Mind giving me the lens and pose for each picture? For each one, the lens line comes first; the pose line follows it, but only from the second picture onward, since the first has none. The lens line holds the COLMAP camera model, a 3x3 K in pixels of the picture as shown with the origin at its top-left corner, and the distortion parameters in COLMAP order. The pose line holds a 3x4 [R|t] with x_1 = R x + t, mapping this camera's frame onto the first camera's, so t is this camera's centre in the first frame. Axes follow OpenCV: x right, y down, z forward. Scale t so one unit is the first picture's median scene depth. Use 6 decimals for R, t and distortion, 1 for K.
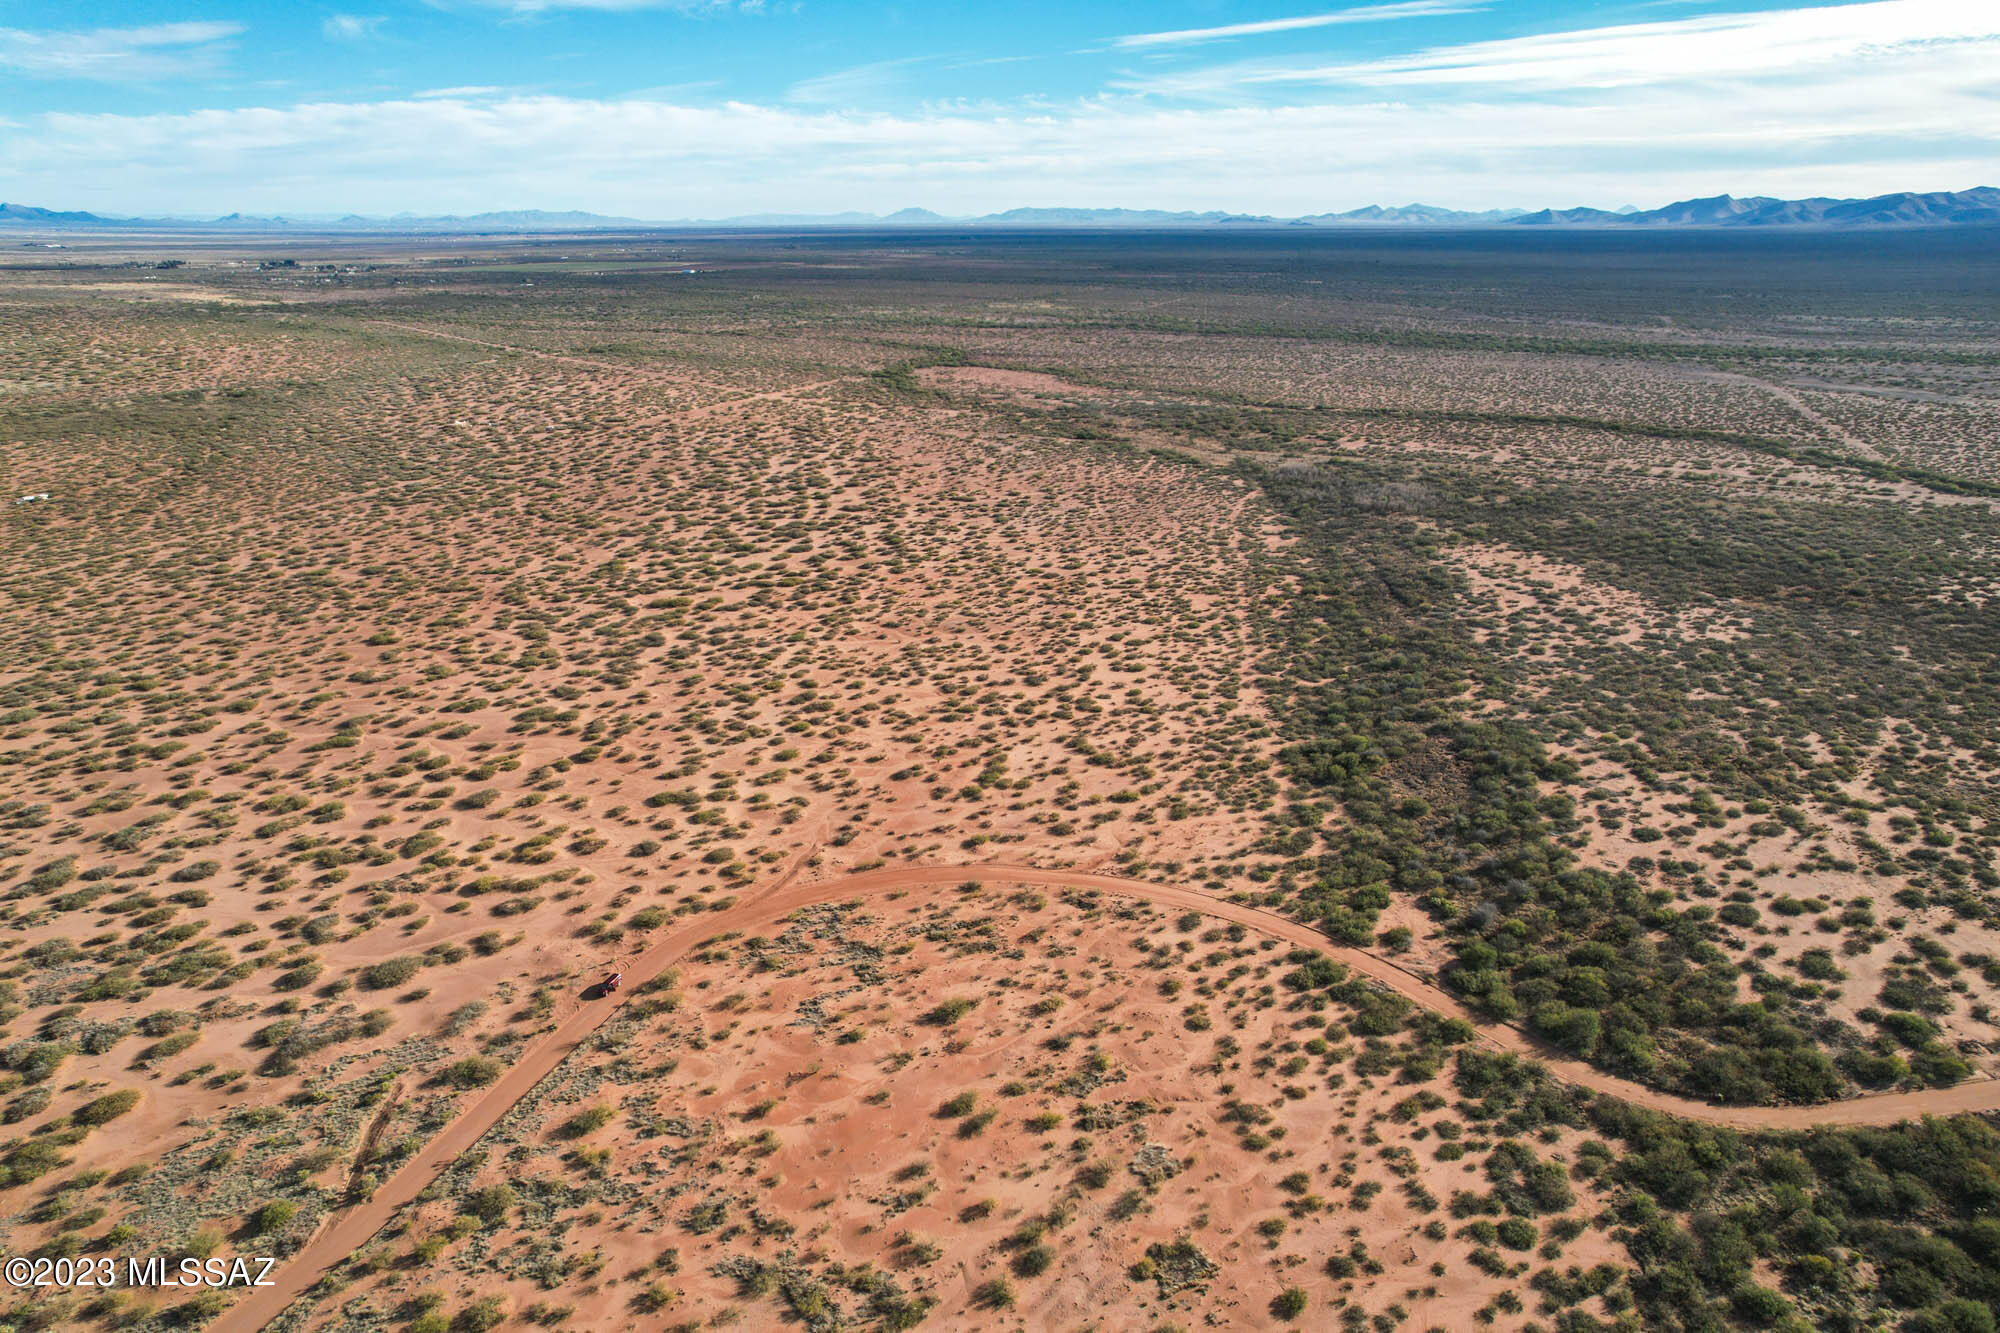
lens RADIAL K [[1353.3, 0, 1000.0], [0, 1353.3, 666.5], [0, 0, 1]] dist [-0.085512, 0.086735]
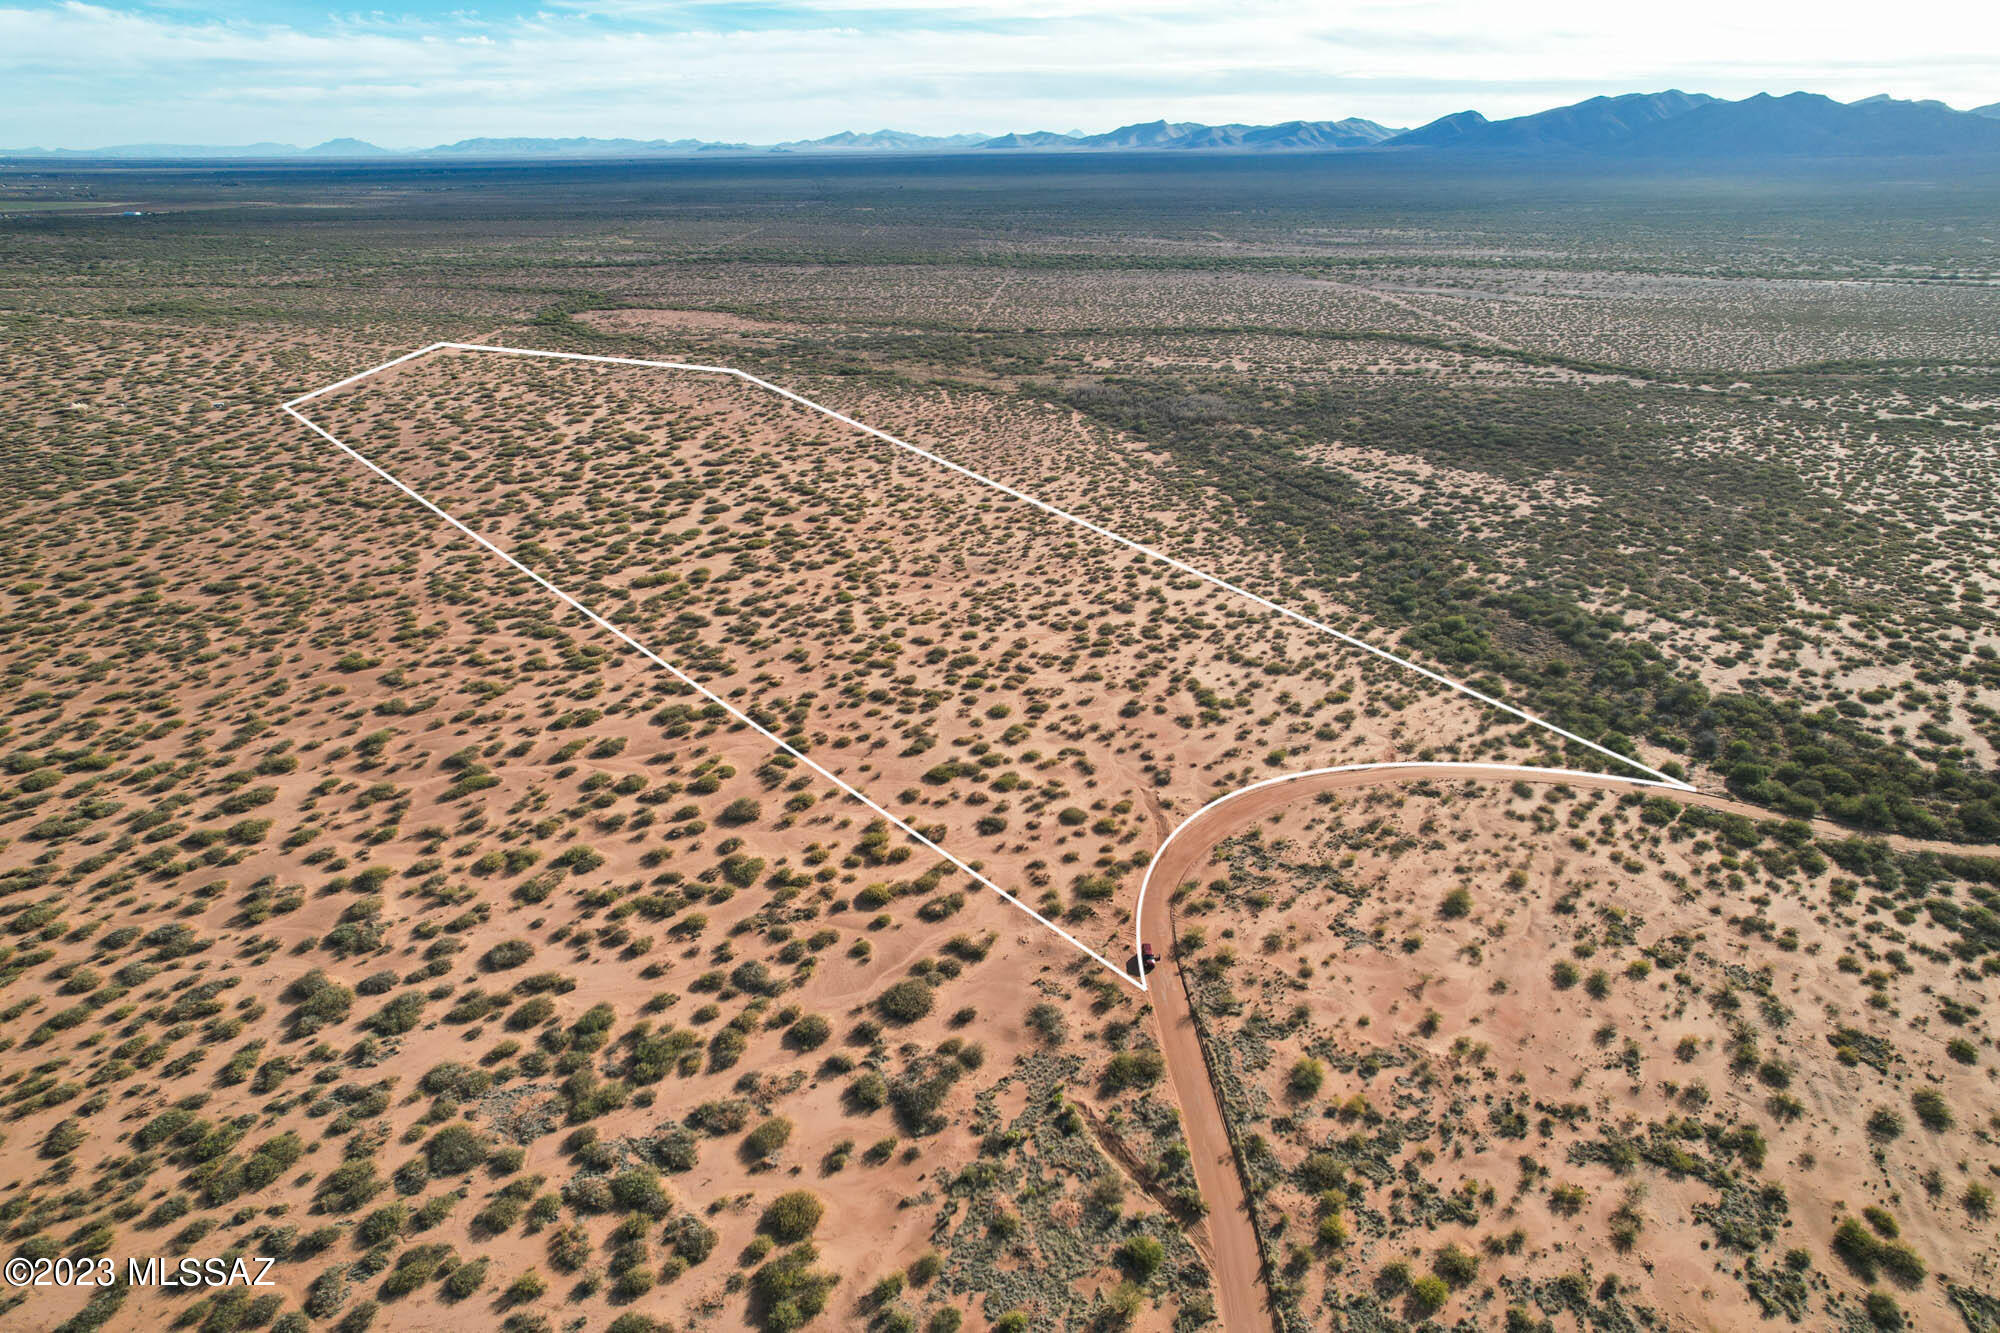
lens RADIAL K [[1353.3, 0, 1000.0], [0, 1353.3, 666.5], [0, 0, 1]] dist [-0.085512, 0.086735]
pose [[0.918136, -0.142894, 0.369605, -0.455641], [0.124743, 0.989523, 0.072688, -0.032450], [-0.376120, -0.020632, 0.926341, 0.094311]]
